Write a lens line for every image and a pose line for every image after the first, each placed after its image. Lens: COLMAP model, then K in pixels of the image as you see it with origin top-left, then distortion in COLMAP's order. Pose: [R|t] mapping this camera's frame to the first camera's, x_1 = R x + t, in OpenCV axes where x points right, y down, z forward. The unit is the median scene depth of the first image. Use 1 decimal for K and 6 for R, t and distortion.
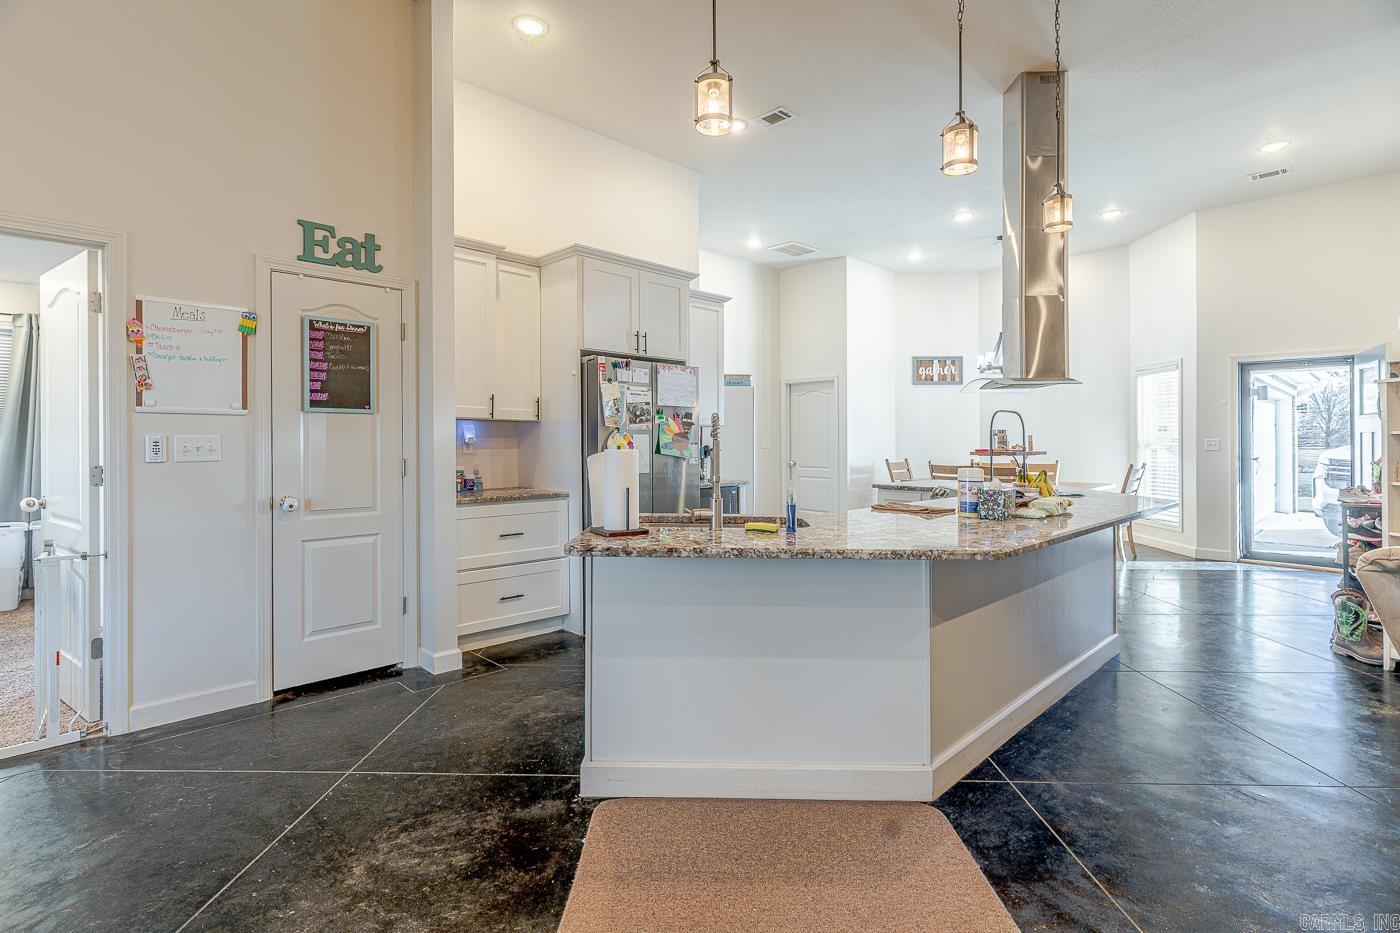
lens RADIAL K [[671.2, 0, 698.7], [0, 671.2, 447.5], [0, 0, 1]] dist [0.001441, 0.001680]
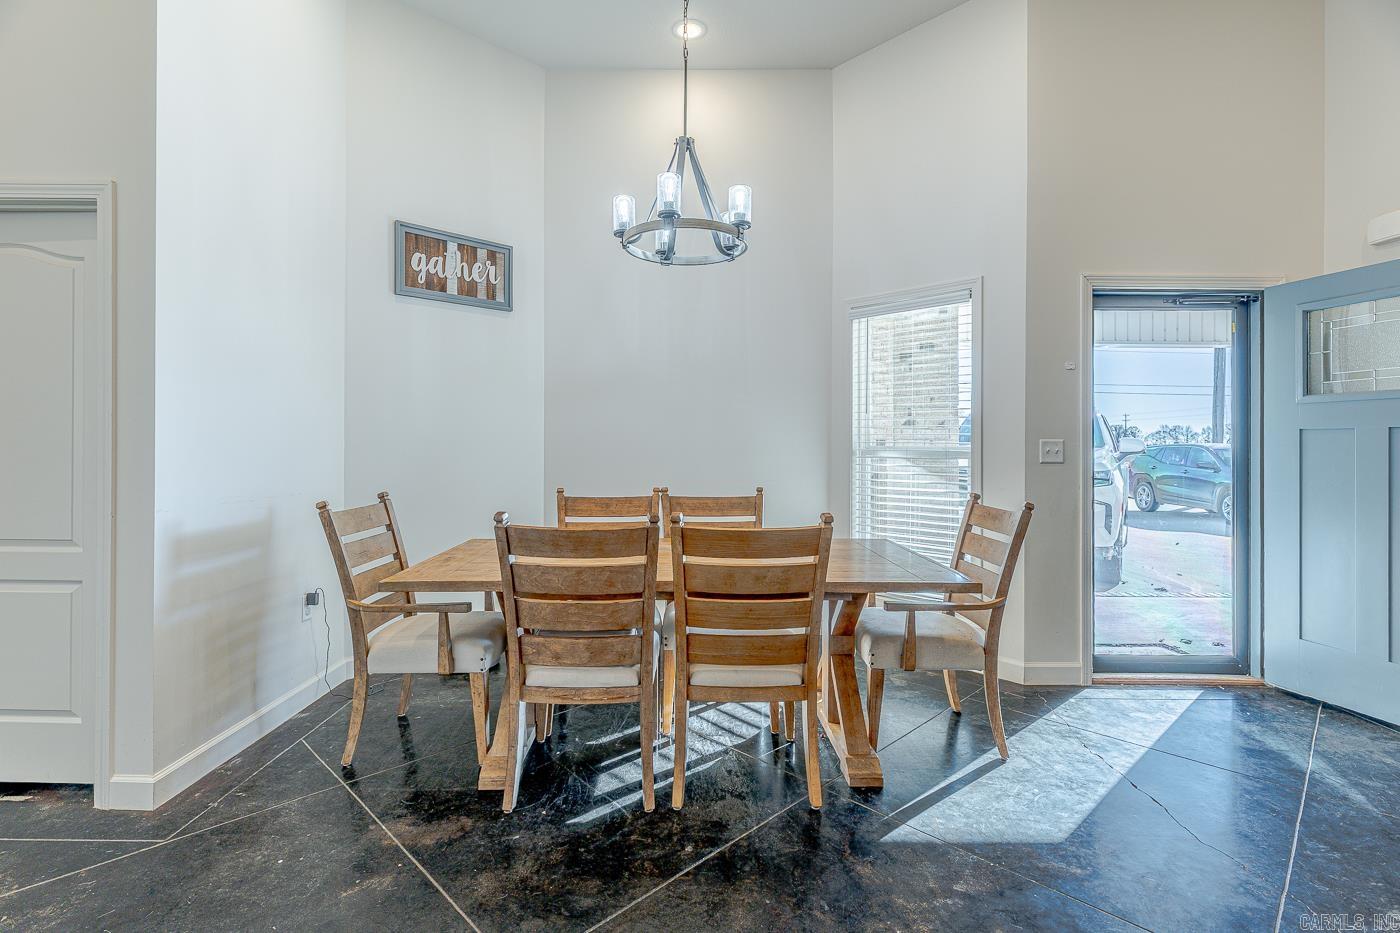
lens RADIAL K [[671.2, 0, 698.7], [0, 671.2, 447.5], [0, 0, 1]] dist [0.001441, 0.001680]
pose [[0.702567, 0.002126, 0.711615, 0.369911], [0.000551, 0.999994, -0.003532, -0.008110], [-0.711618, 0.002874, 0.702561, 1.336869]]
